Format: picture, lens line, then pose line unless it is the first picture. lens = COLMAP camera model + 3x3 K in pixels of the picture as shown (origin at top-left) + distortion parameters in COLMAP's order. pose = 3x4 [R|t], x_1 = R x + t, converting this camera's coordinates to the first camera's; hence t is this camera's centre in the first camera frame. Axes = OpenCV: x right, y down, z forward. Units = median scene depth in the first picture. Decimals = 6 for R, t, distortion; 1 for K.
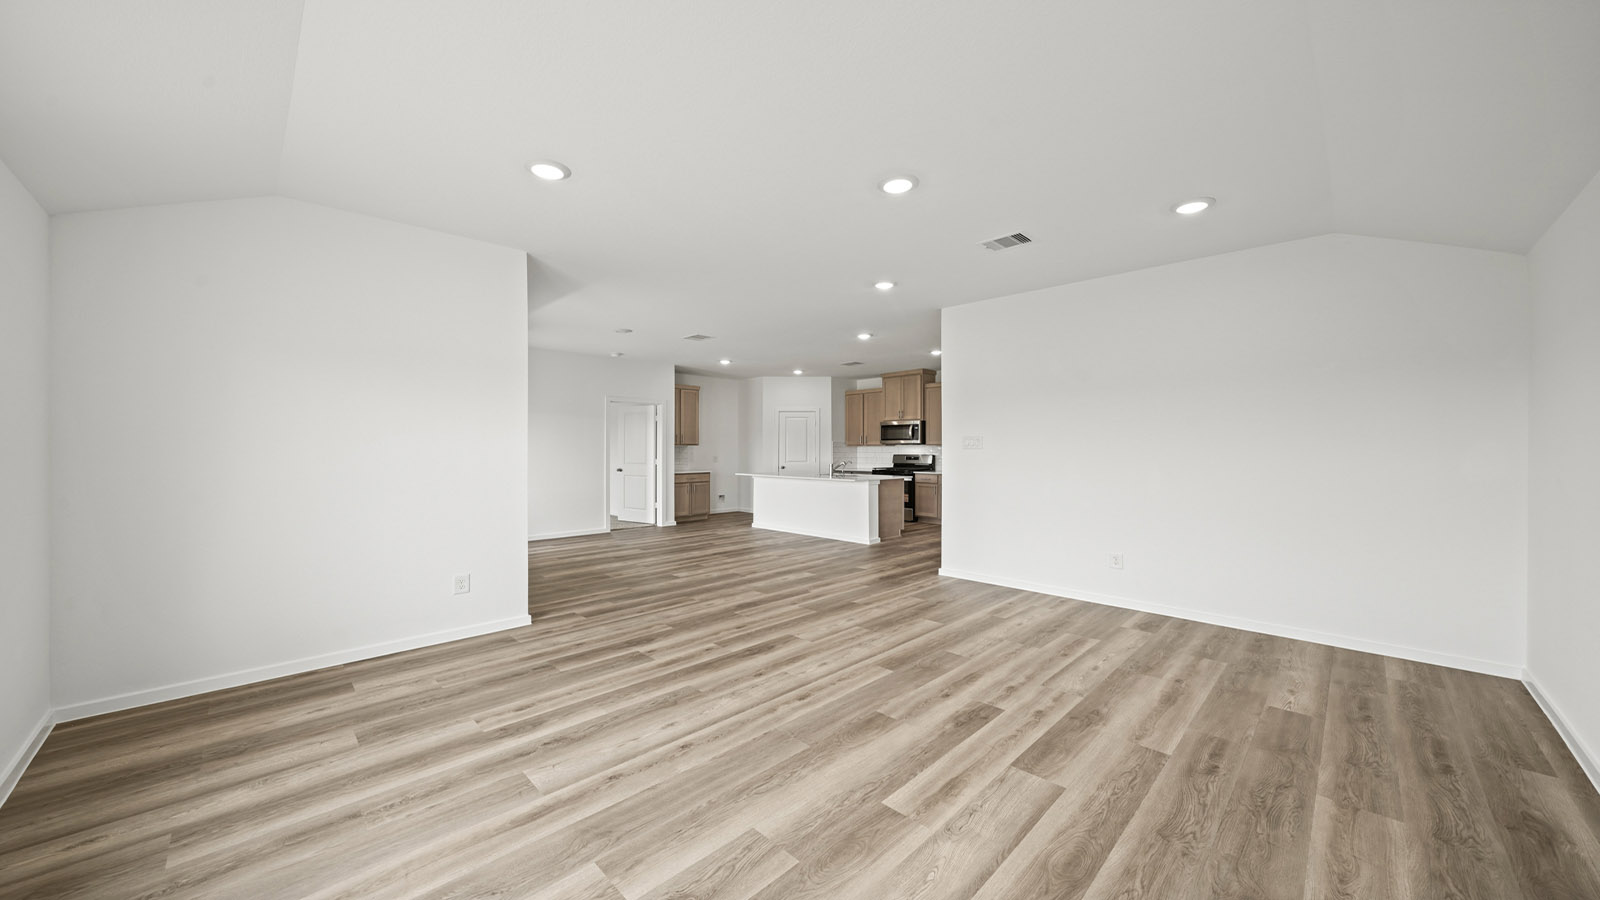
lens RADIAL K [[554.7, 0, 797.4], [0, 554.7, 449.7], [0, 0, 1]] dist [0.000330, -0.000002]
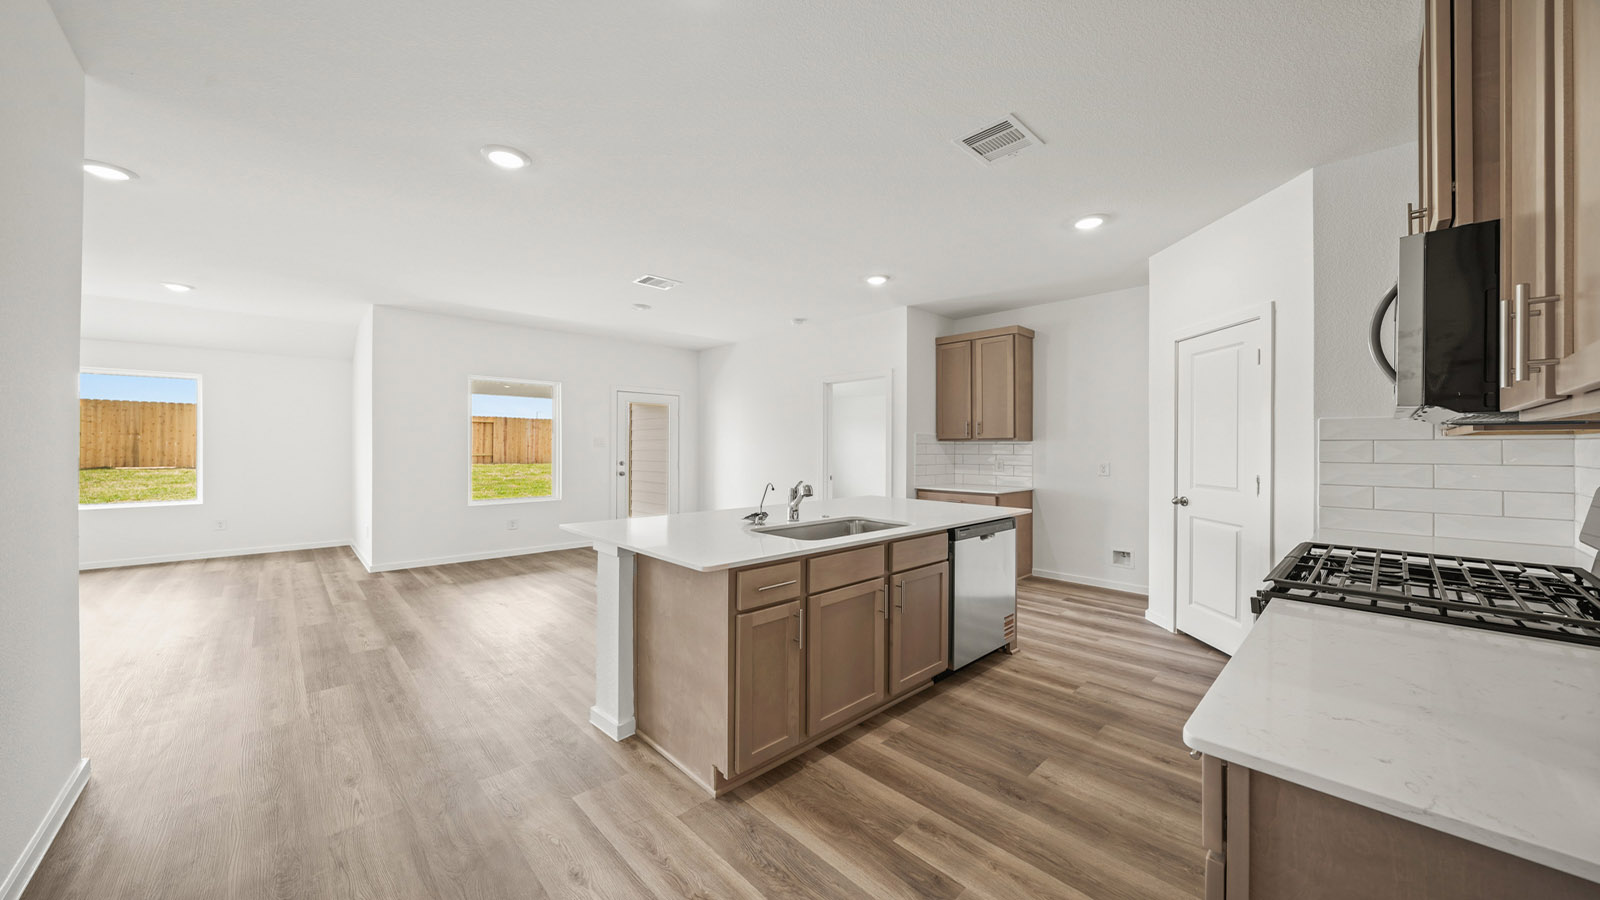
lens RADIAL K [[554.0, 0, 796.7], [0, 554.0, 444.9], [0, 0, 1]] dist [-0.001408, -0.000300]
pose [[-0.022491, -0.002253, -0.999744, 0.376826], [-0.002943, 0.999993, -0.002187, -0.001849], [0.999743, 0.002893, -0.022498, 0.896833]]
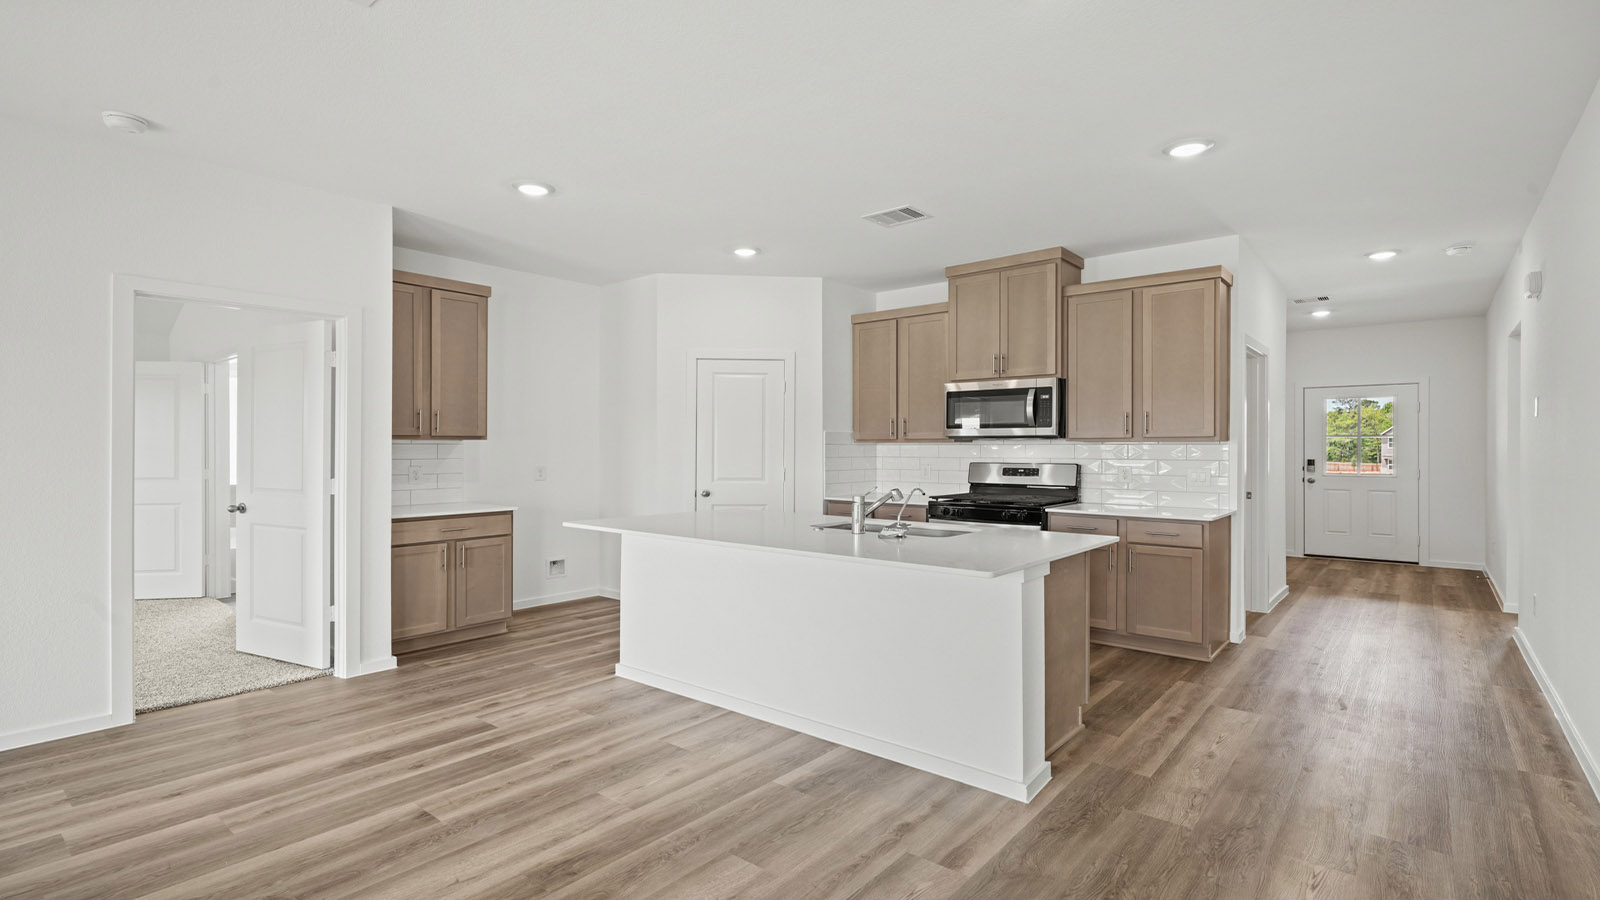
lens RADIAL K [[759.3, 0, 796.7], [0, 759.3, 452.4], [0, 0, 1]] dist [0.001526, -0.000787]
pose [[0.995084, 0.001604, 0.099019, -0.016861], [-0.002073, 0.999987, 0.004628, -0.001536], [-0.099011, -0.004810, 0.995075, 0.503289]]
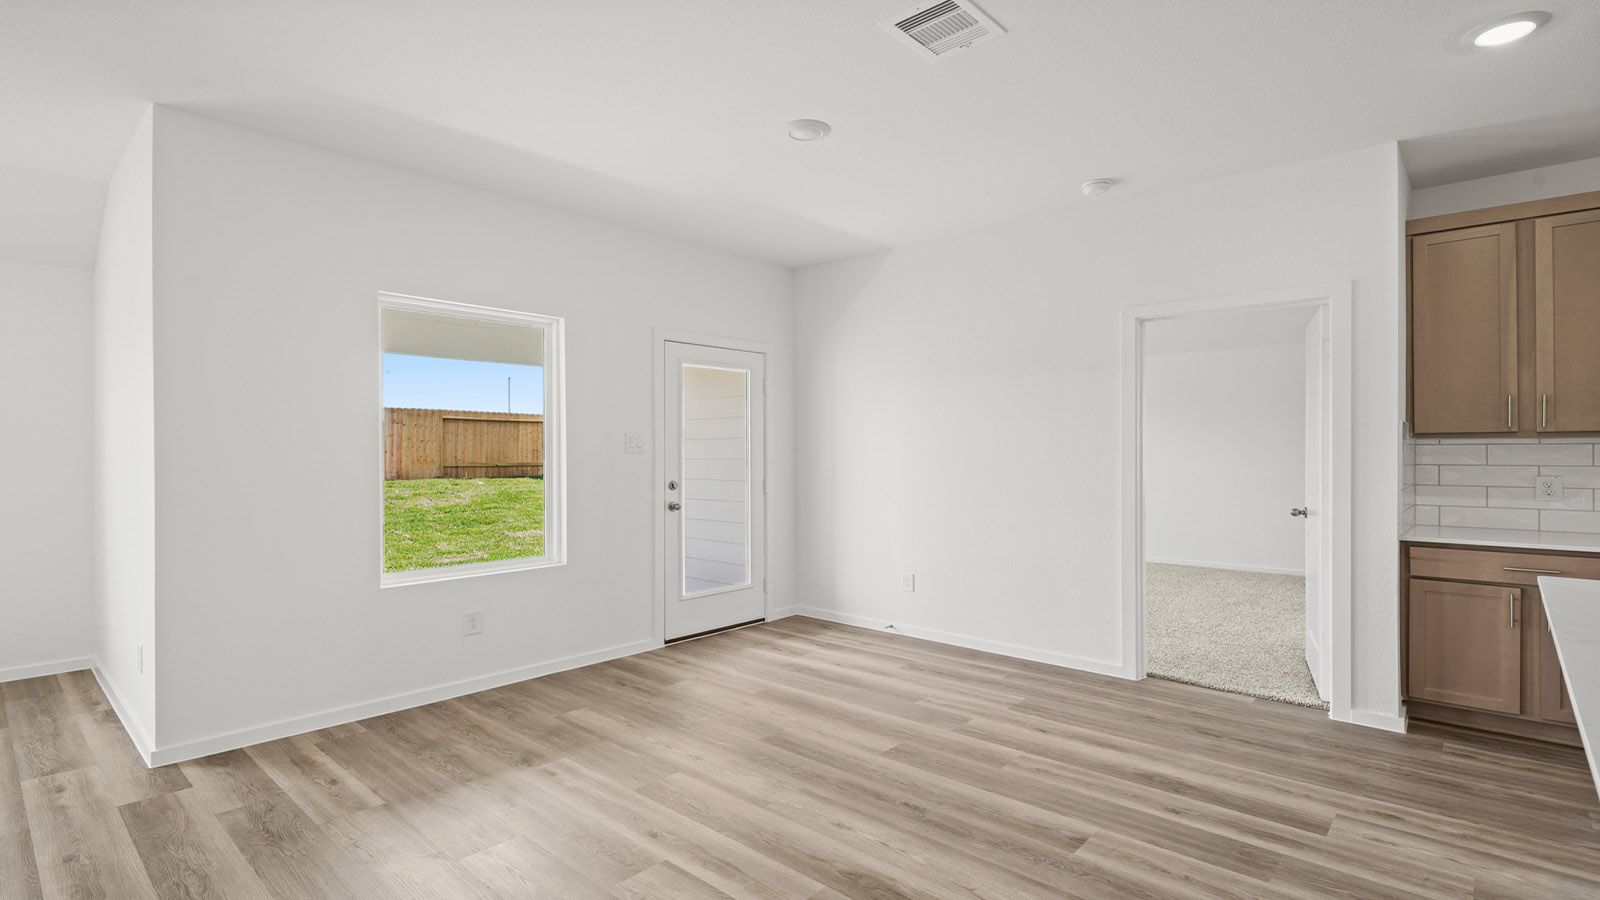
lens RADIAL K [[759.3, 0, 790.1], [0, 759.3, 453.6], [0, 0, 1]] dist [0.001526, -0.000787]
pose [[0.050748, 0.003250, -0.998706, 0.134169], [0.000739, 0.999994, 0.003292, -0.001157], [0.998711, -0.000905, 0.050745, 0.685228]]
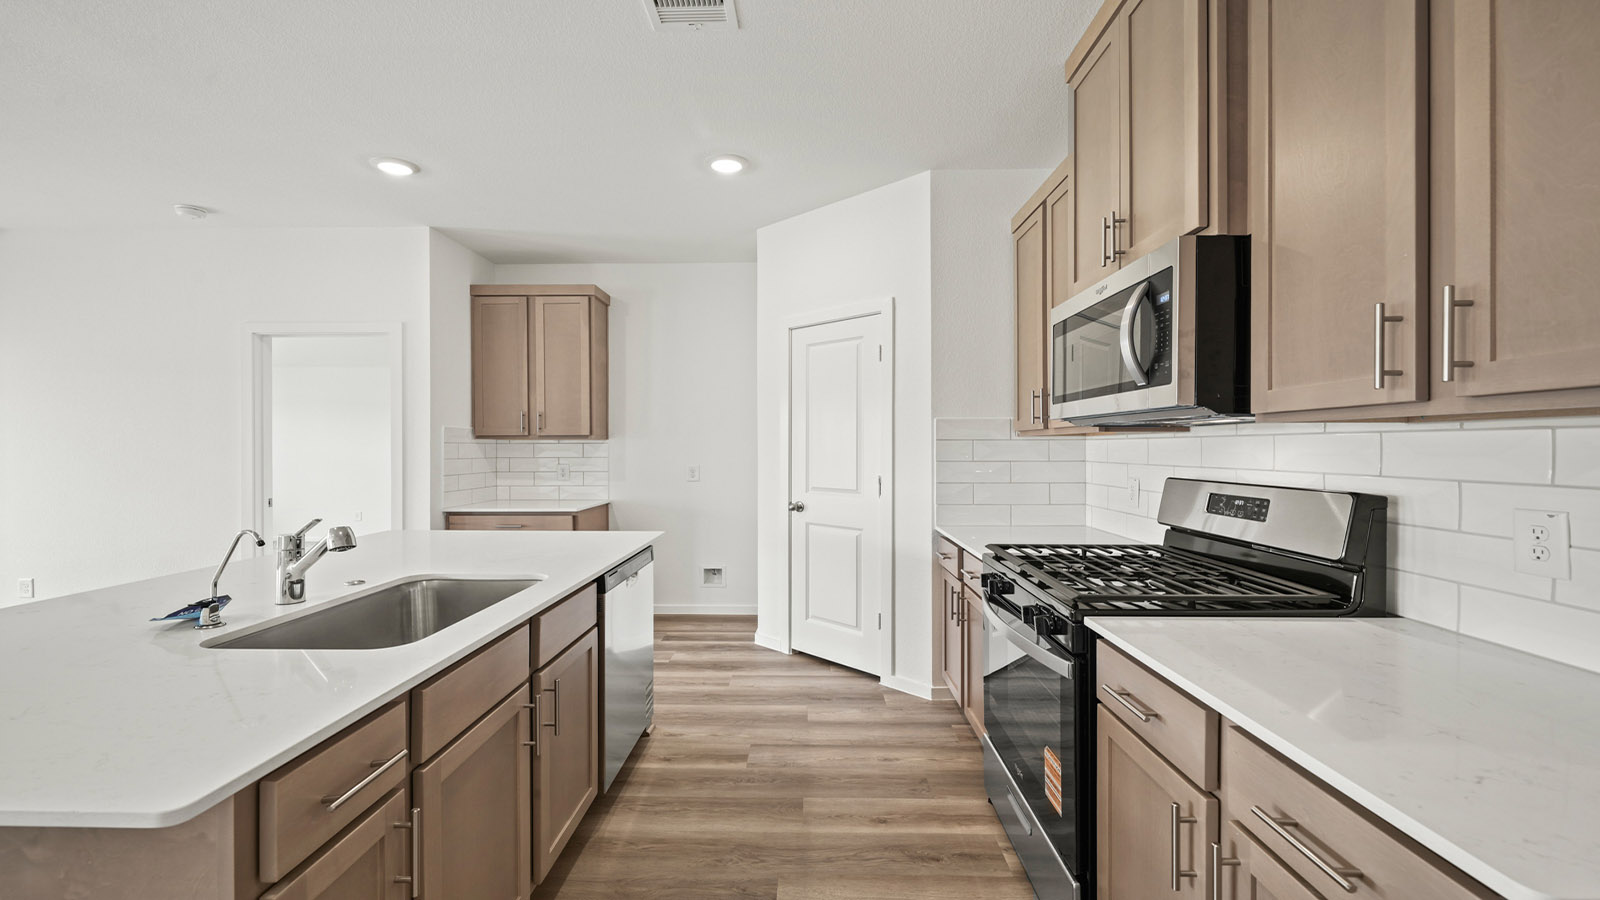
lens RADIAL K [[682.7, 0, 795.3], [0, 682.7, 450.0], [0, 0, 1]] dist [-0.000467, 0.000006]
pose [[0.694256, 0.003315, -0.719720, 0.289320], [0.000725, 0.999986, 0.005305, -0.002239], [0.719727, -0.004204, 0.694244, 0.856529]]
